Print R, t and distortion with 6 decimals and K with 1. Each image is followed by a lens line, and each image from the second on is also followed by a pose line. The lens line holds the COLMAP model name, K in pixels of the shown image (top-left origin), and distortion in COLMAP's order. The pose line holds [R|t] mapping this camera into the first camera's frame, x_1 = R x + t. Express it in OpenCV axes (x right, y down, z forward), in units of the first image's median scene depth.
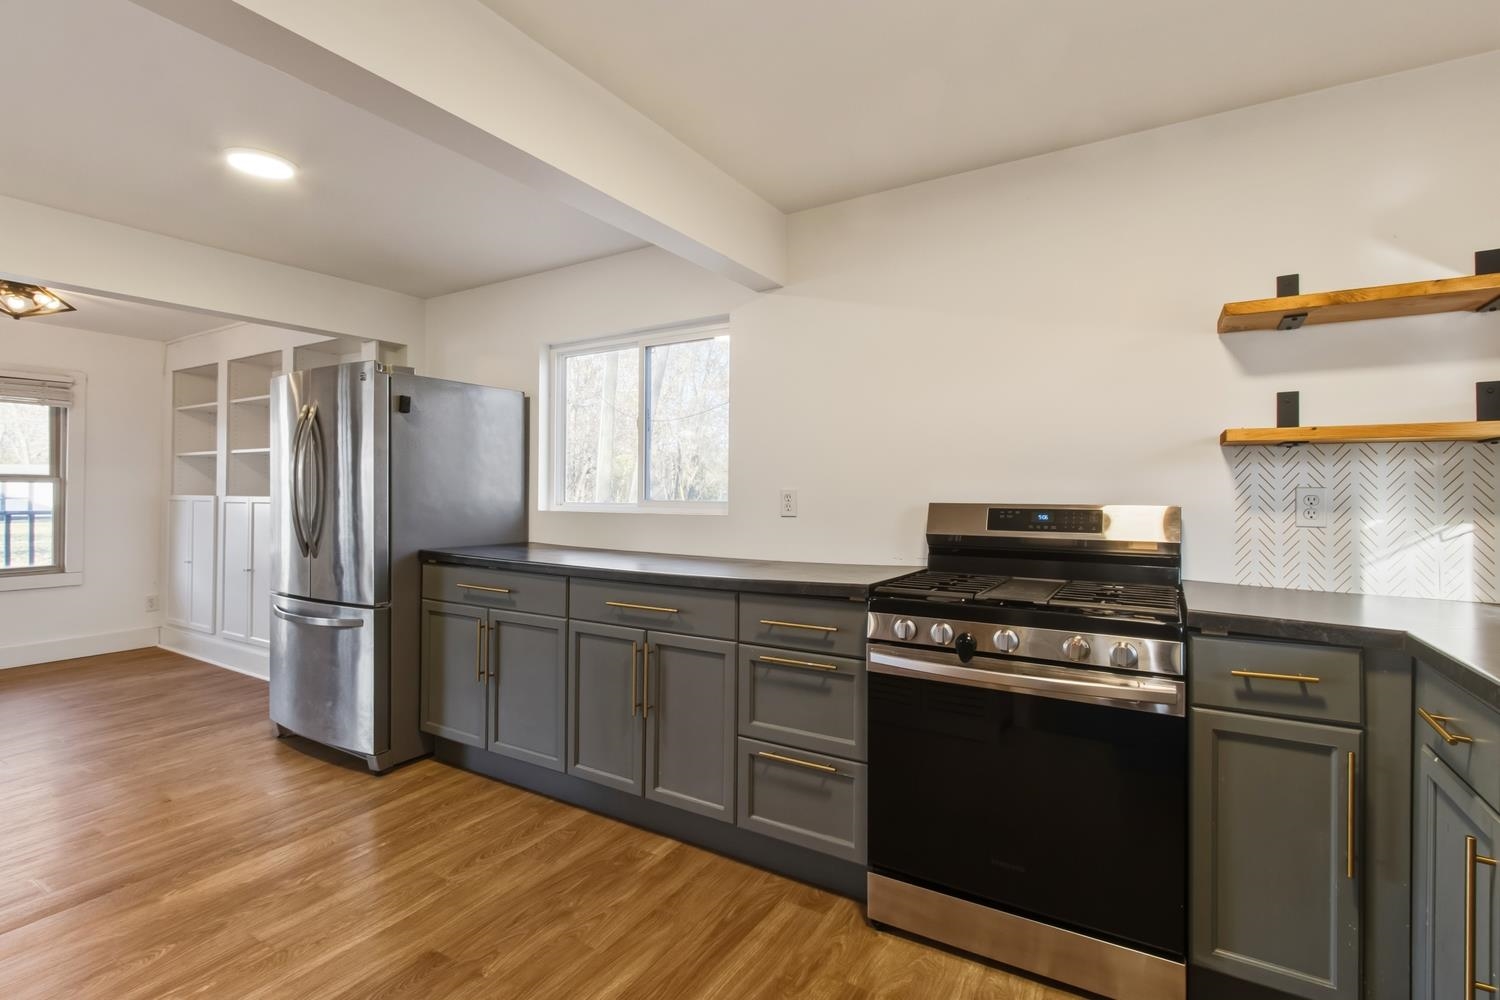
lens RADIAL K [[720.3, 0, 696.3], [0, 720.3, 470.1], [0, 0, 1]] dist [0.000456, -0.000185]
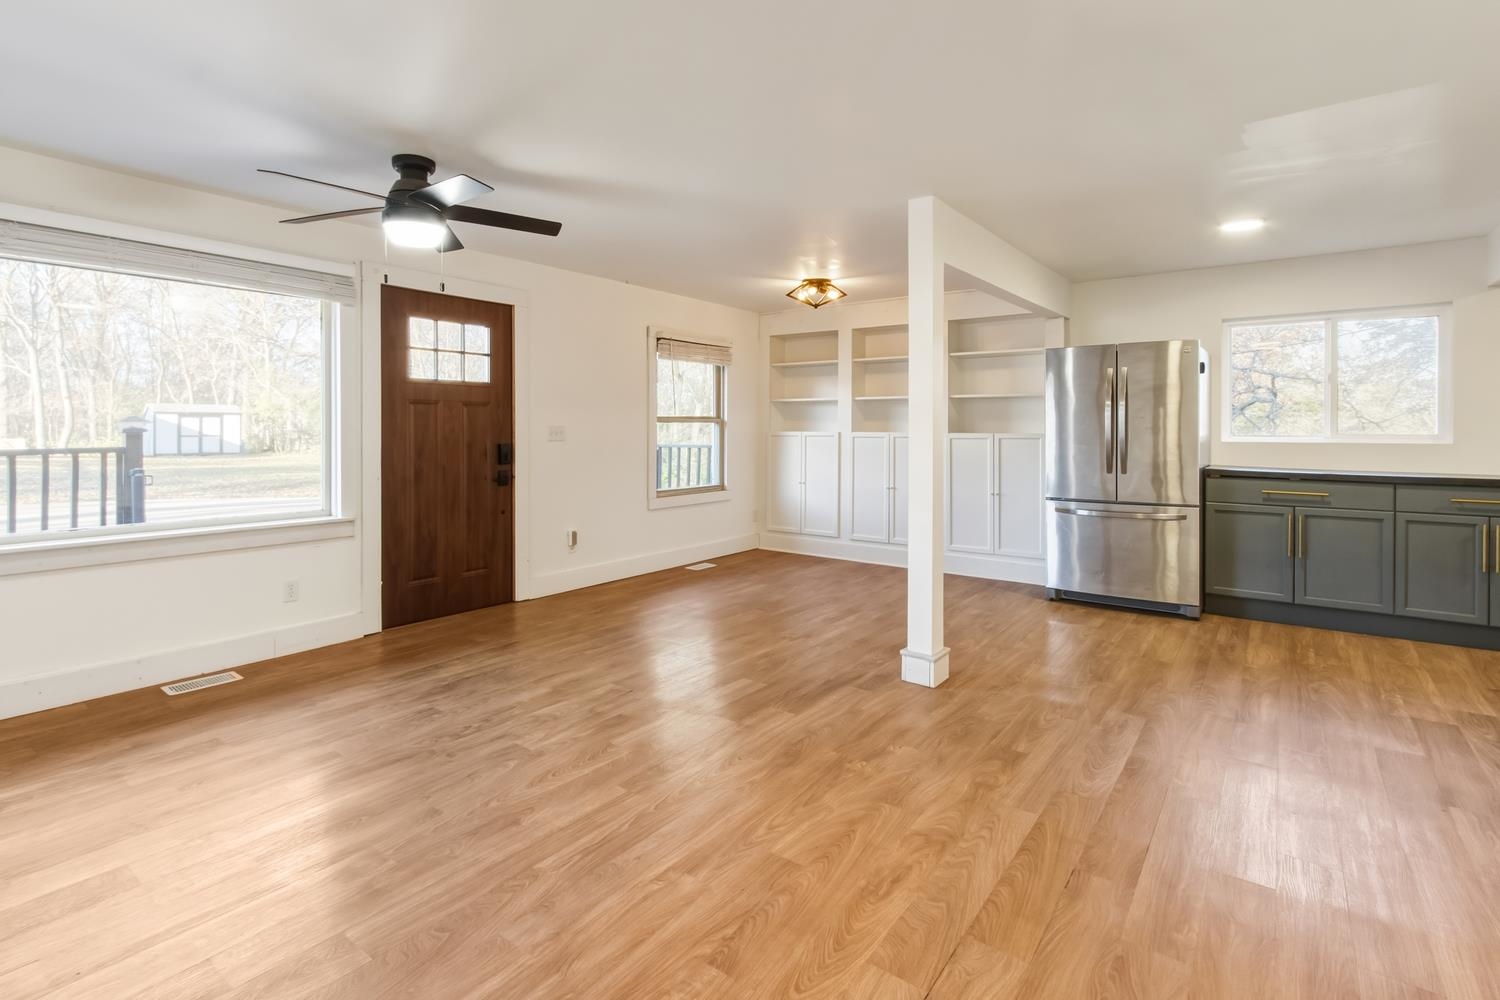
lens RADIAL K [[696.6, 0, 747.9], [0, 696.6, 431.9], [0, 0, 1]] dist [-0.001455, -0.000142]
pose [[0.999031, -0.004528, -0.043778, -1.762064], [0.006089, 0.999348, 0.035588, -0.023777], [0.043588, -0.035820, 0.998407, -0.603696]]
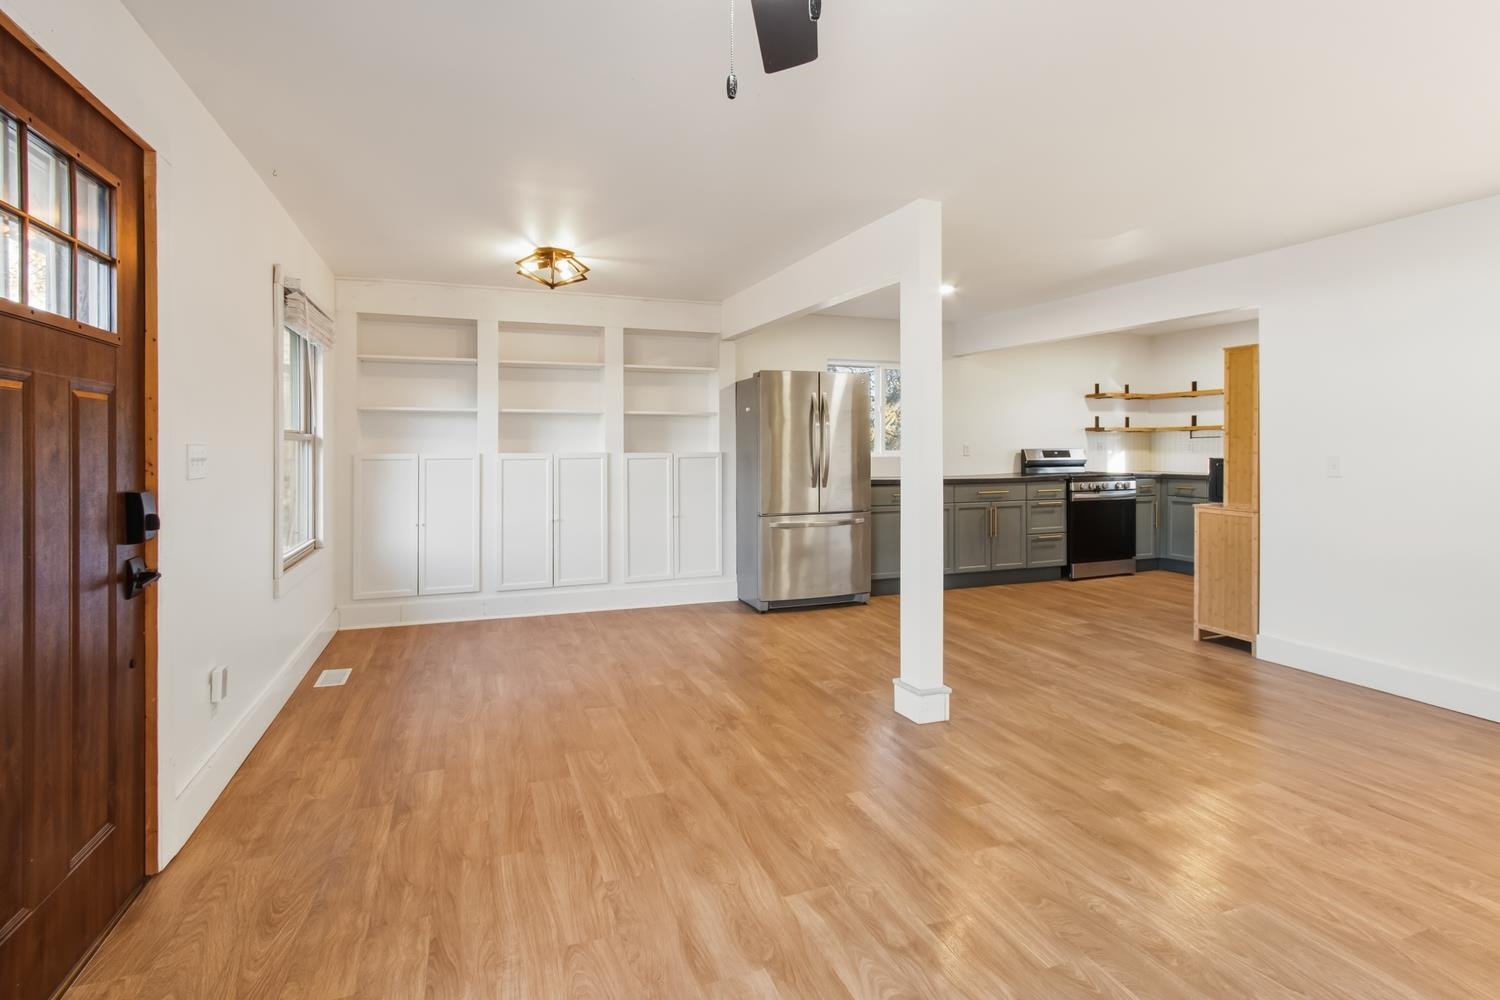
lens RADIAL K [[693.0, 0, 698.5], [0, 693.0, 451.1], [0, 0, 1]] dist [-0.002093, -0.000712]
pose [[0.613613, -0.013269, 0.789496, -2.806641], [-0.017152, 0.999399, 0.030128, -0.003768], [-0.789421, -0.032028, 0.613016, 0.395040]]
